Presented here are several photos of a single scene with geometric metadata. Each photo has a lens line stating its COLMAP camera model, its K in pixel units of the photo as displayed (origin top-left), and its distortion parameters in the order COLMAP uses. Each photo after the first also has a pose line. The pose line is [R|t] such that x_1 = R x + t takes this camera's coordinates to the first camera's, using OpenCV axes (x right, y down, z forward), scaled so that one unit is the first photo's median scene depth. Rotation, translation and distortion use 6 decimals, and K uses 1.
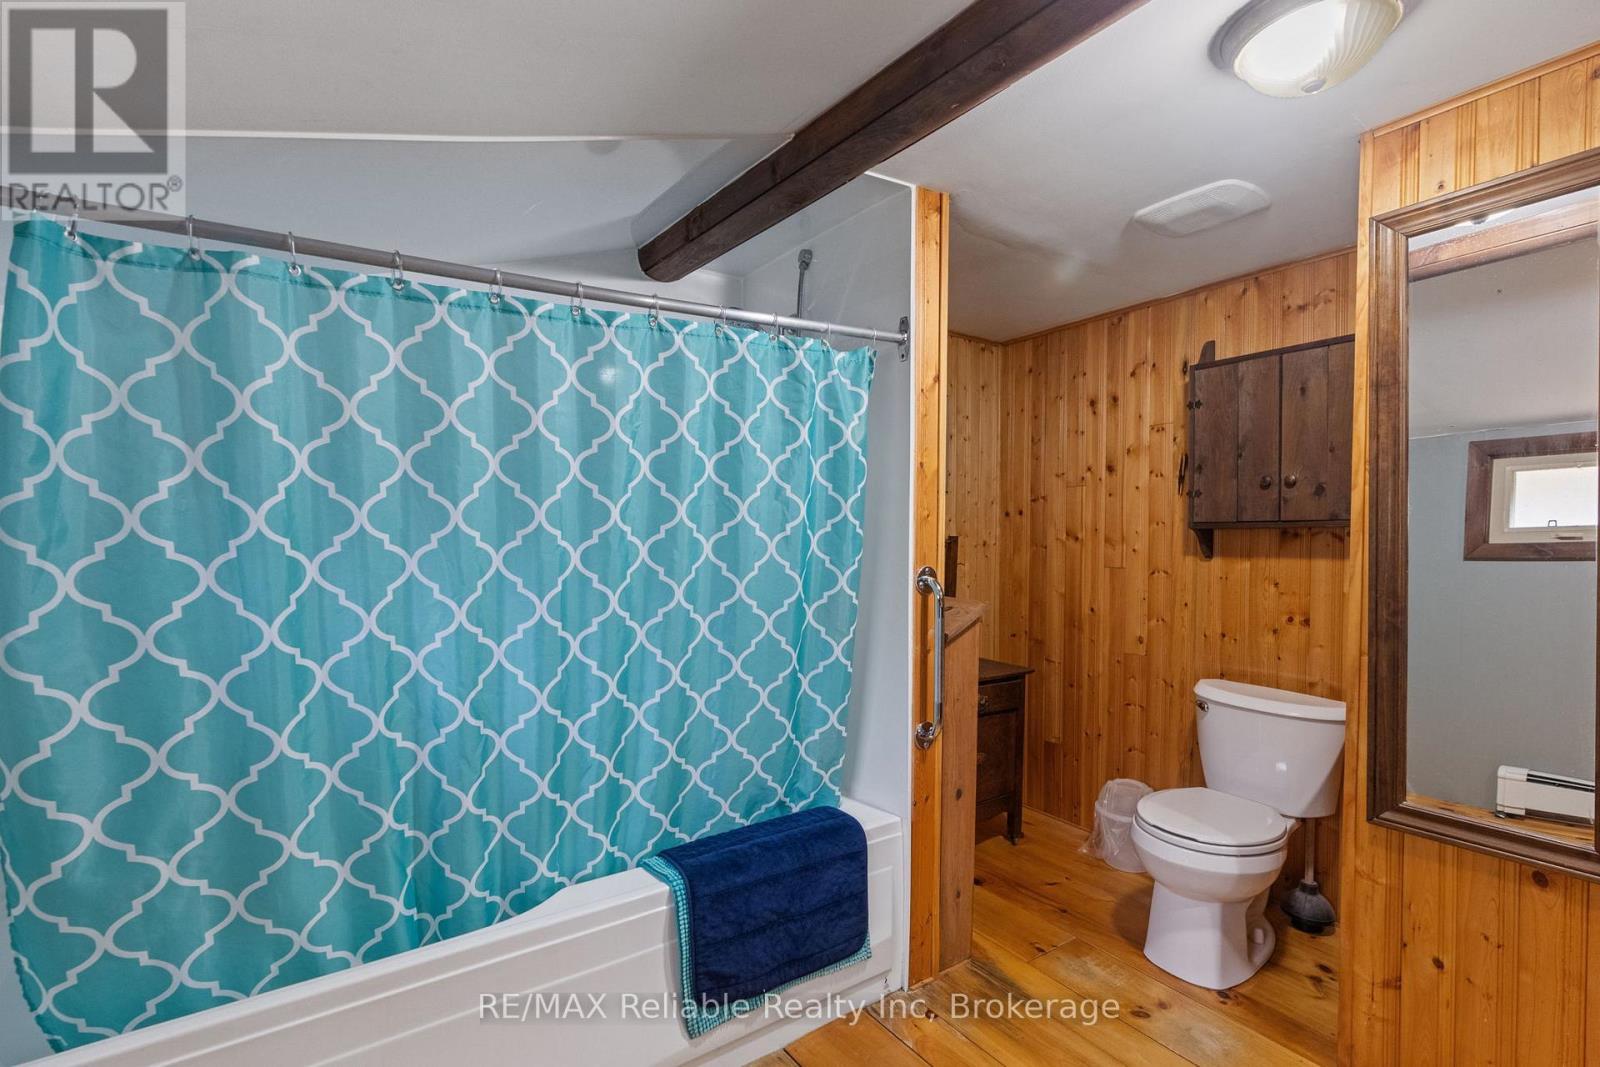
lens RADIAL K [[725.9, 0, 793.9], [0, 725.9, 542.3], [0, 0, 1]] dist [-0.000561, 0.001049]
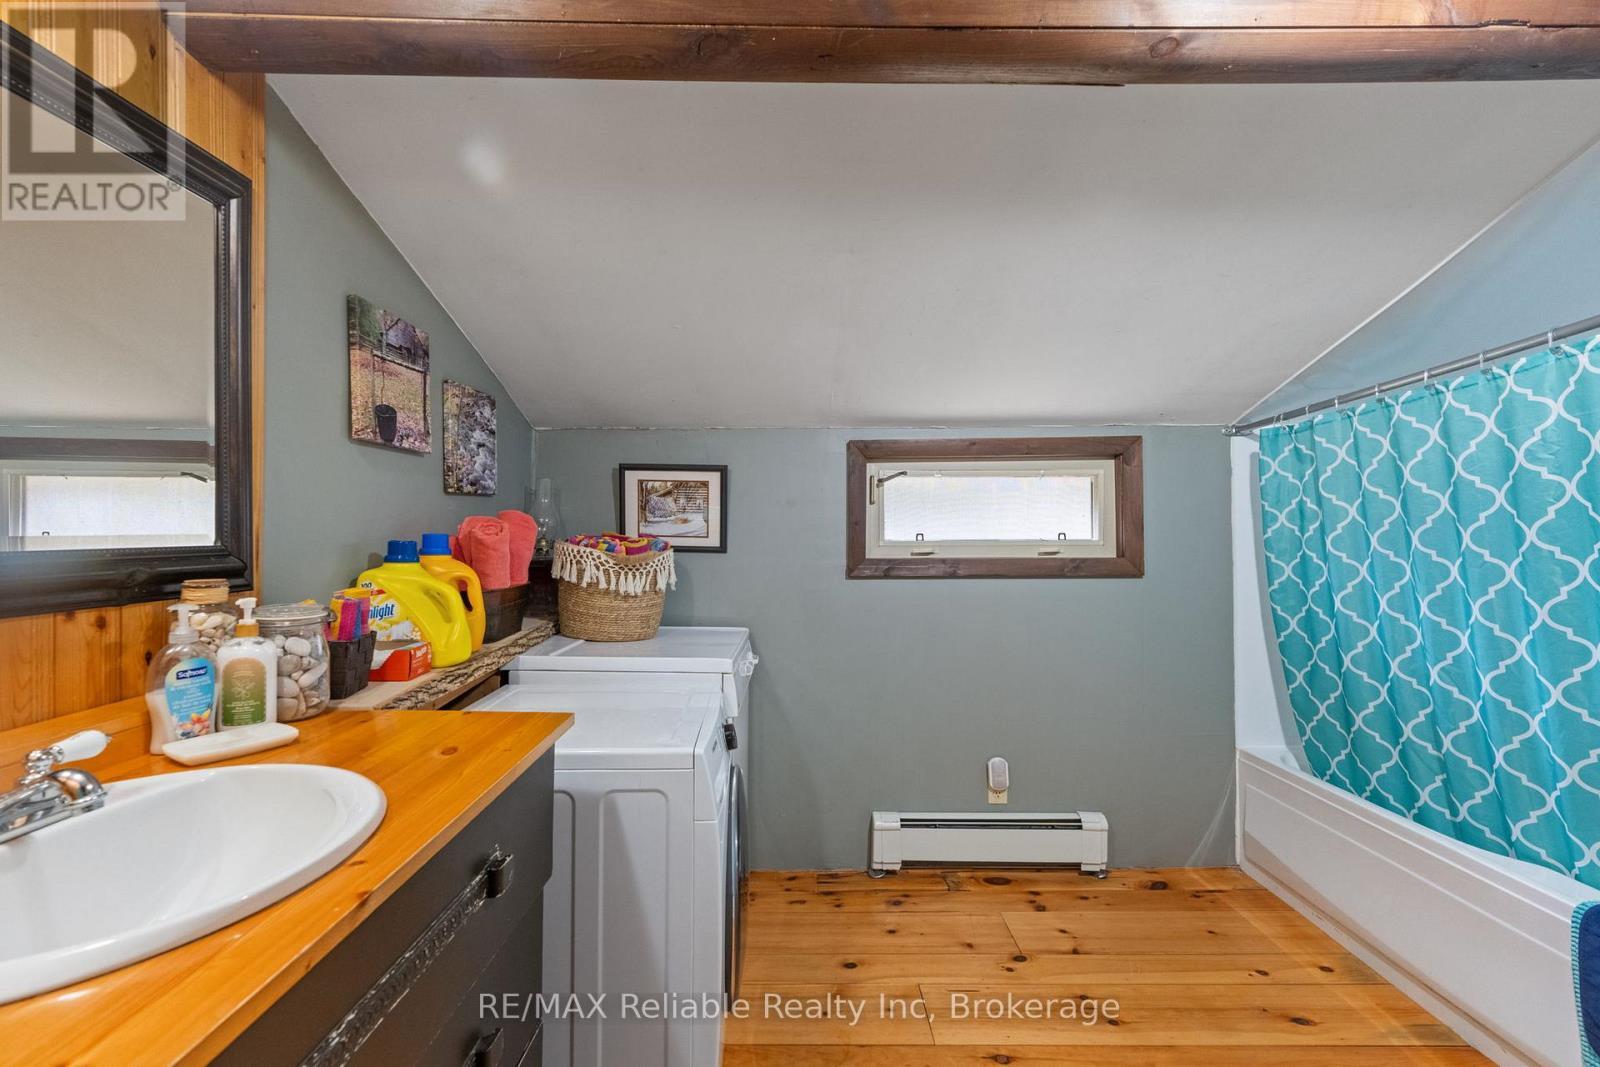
lens RADIAL K [[732.4, 0, 795.7], [0, 732.4, 538.3], [0, 0, 1]] dist [-0.002141, 0.000445]
pose [[-0.550190, -0.003721, -0.835031, 1.354032], [-0.002746, 0.999993, -0.002647, -0.026375], [0.835035, 0.000837, -0.550196, 0.688581]]
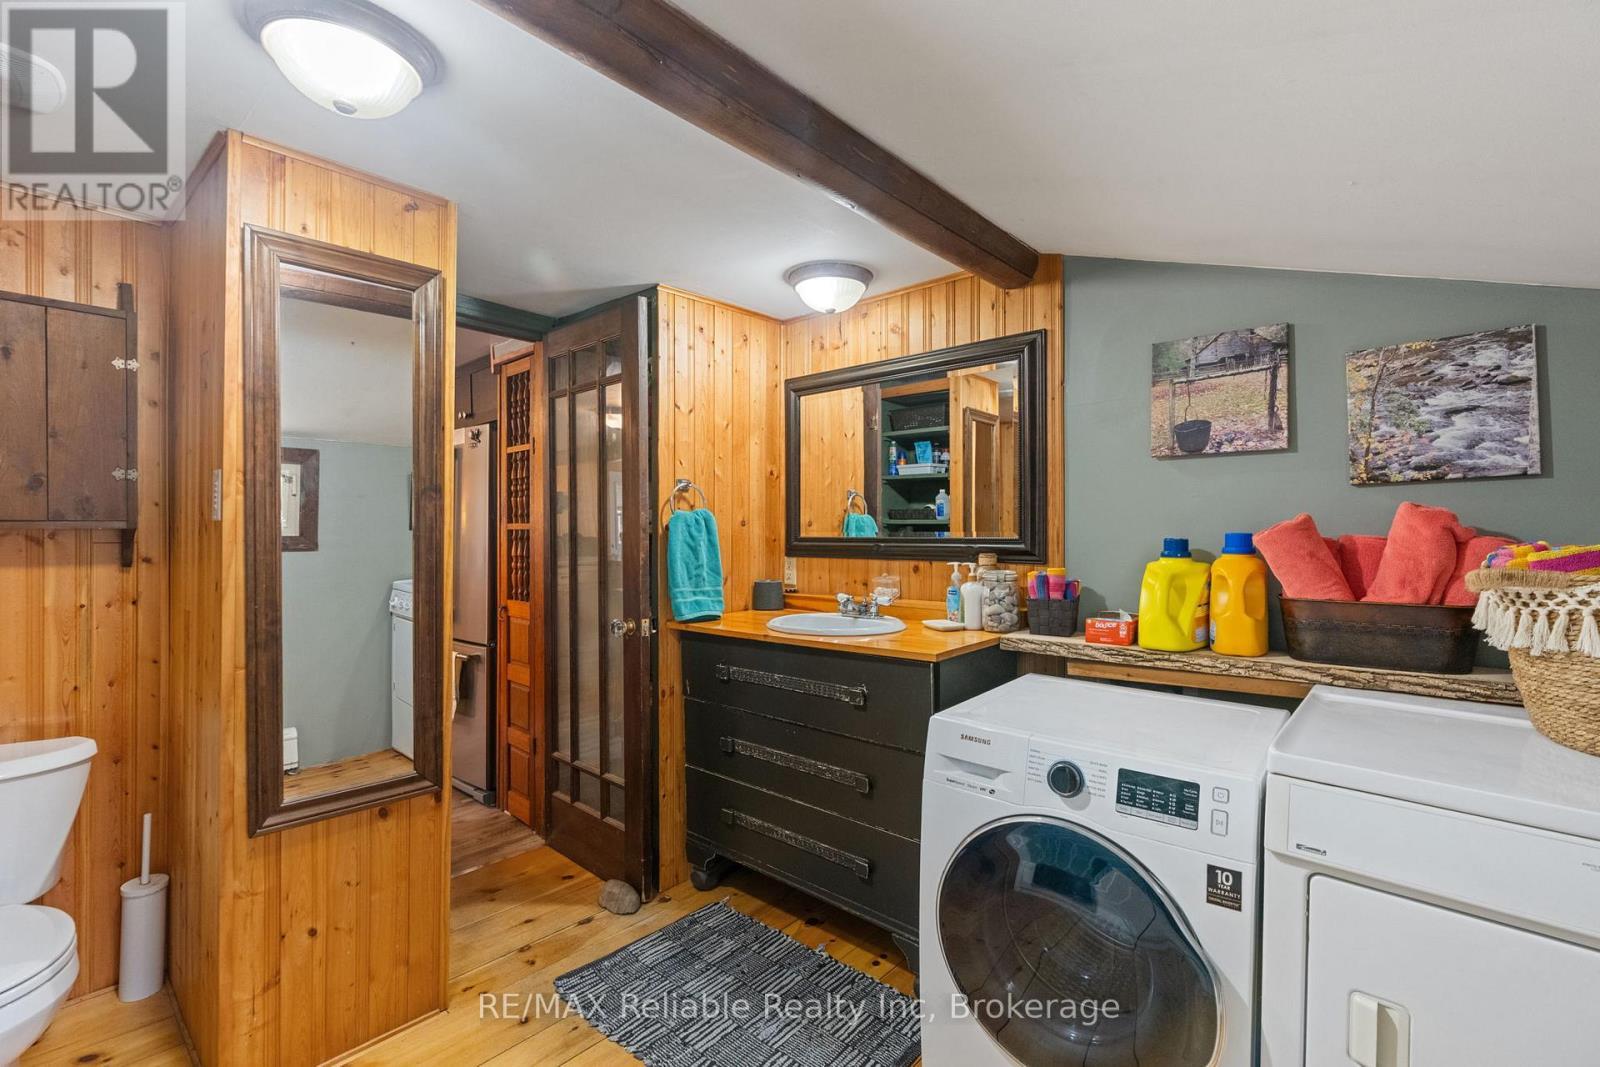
lens RADIAL K [[720.5, 0, 796.3], [0, 720.5, 517.7], [0, 0, 1]] dist [-0.016887, -0.000095]
pose [[-0.234586, 0.005687, 0.972079, -0.324920], [-0.007096, 0.999946, -0.007563, -0.047038], [-0.972069, -0.008672, -0.234533, 0.513250]]
